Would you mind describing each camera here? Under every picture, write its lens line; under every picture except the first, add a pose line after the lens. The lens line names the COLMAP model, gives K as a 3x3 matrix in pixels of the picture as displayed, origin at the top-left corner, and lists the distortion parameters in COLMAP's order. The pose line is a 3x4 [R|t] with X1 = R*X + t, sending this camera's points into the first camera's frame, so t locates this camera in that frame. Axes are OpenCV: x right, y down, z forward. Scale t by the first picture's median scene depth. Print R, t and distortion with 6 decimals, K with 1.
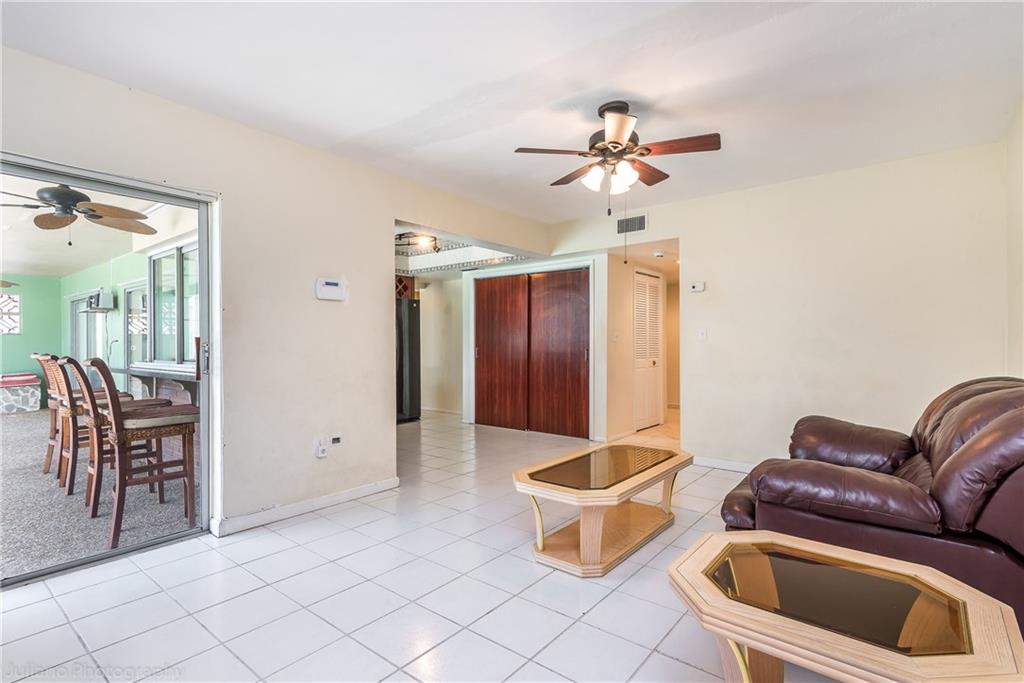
lens RADIAL K [[490.4, 0, 511.1], [0, 490.4, 340.7], [0, 0, 1]] dist [0.015191, 0.000147]
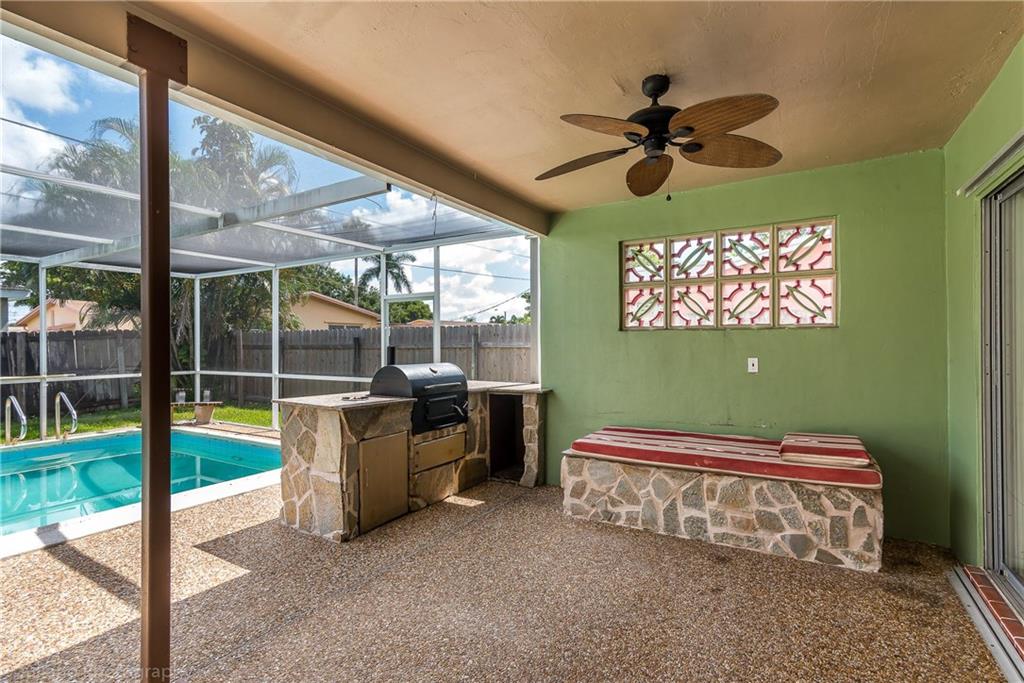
lens RADIAL K [[490.4, 0, 509.8], [0, 490.4, 343.8], [0, 0, 1]] dist [0.015191, 0.000147]
pose [[0.134587, 0.004110, -0.990893, -0.686224], [0.007793, 0.999956, 0.005206, -0.004477], [0.990871, -0.008423, 0.134549, 0.743890]]
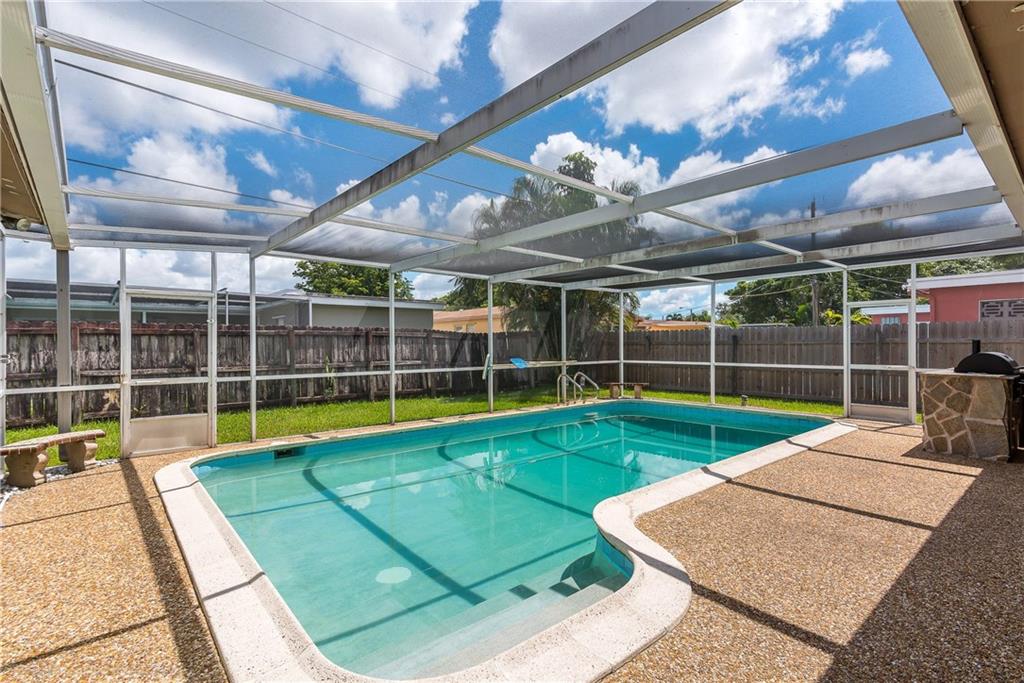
lens RADIAL K [[490.4, 0, 515.4], [0, 490.4, 343.0], [0, 0, 1]] dist [0.015191, 0.000147]
pose [[-0.171082, 0.004906, -0.985245, -0.386887], [0.010046, 0.999944, 0.003235, -0.004894], [0.985206, -0.009345, -0.171122, 0.199139]]
